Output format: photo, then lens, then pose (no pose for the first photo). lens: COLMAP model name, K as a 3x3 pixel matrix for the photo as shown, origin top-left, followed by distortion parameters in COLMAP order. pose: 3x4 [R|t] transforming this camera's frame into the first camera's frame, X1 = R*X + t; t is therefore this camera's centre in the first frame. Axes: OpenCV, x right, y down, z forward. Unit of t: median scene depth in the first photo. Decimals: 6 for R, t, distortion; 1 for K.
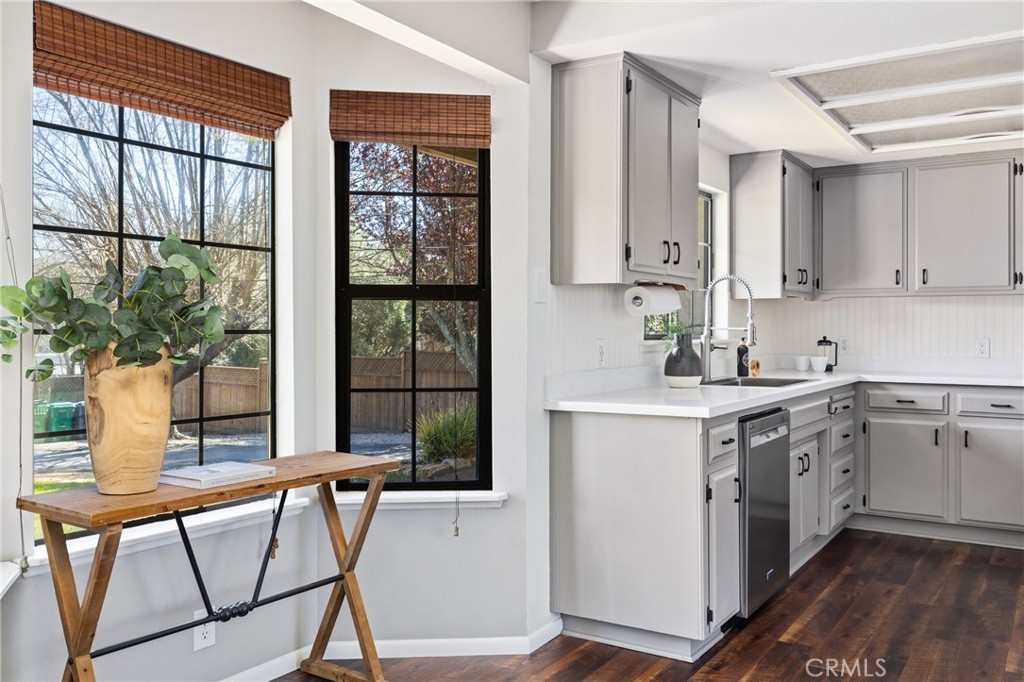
lens RADIAL K [[838.6, 0, 513.5], [0, 838.6, 328.7], [0, 0, 1]] dist [-0.004140, 0.003151]
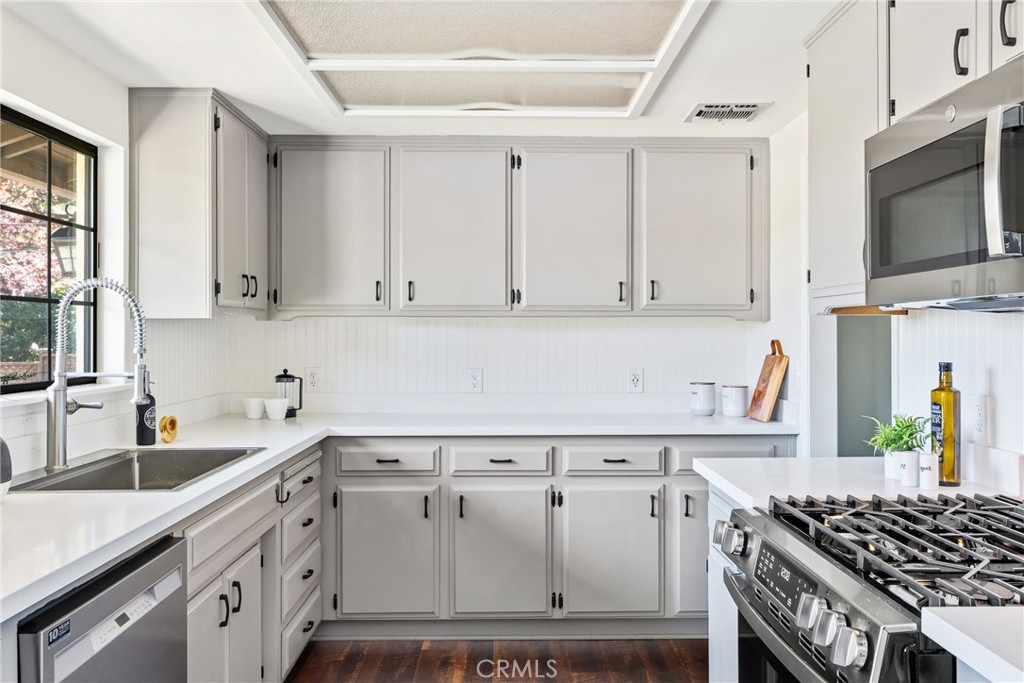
lens RADIAL K [[800.6, 0, 514.3], [0, 800.6, 329.4], [0, 0, 1]] dist [-0.000519, 0.000479]
pose [[0.828214, 0.002027, 0.560408, 0.166163], [0.001764, 0.999979, -0.006224, -0.023479], [-0.560408, 0.006144, 0.828194, 0.356239]]
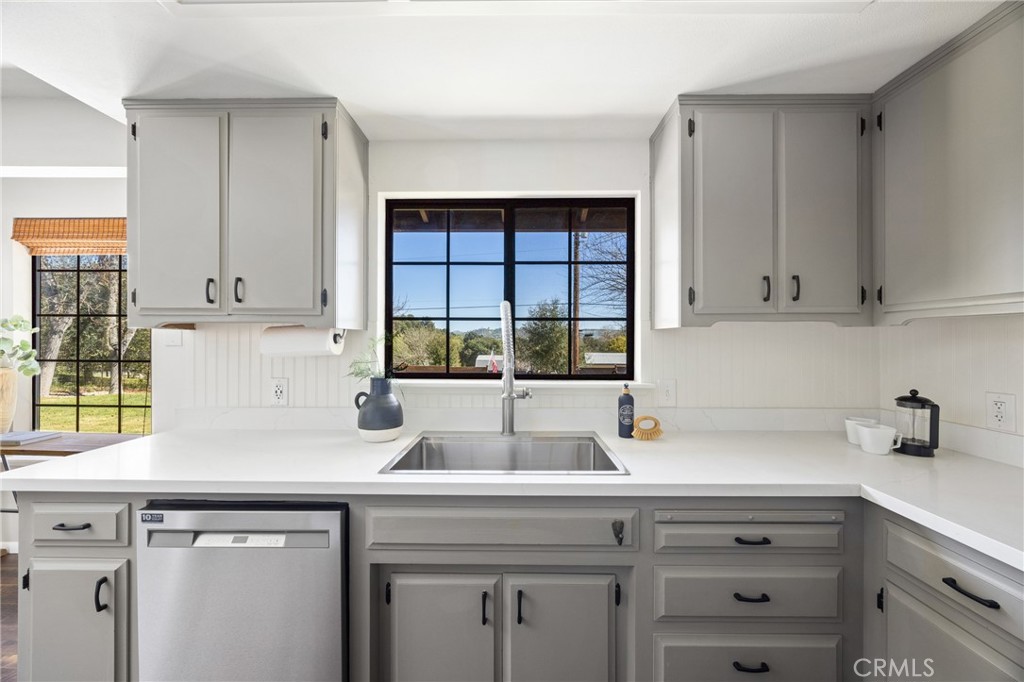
lens RADIAL K [[380.8, 0, 515.0], [0, 380.8, 343.3], [0, 0, 1]] dist [-0.001382, -0.000220]
pose [[0.543439, -0.002030, -0.839446, 0.495385], [-0.003013, 0.999986, -0.004369, -0.022074], [0.839443, 0.004904, 0.543425, 0.733942]]
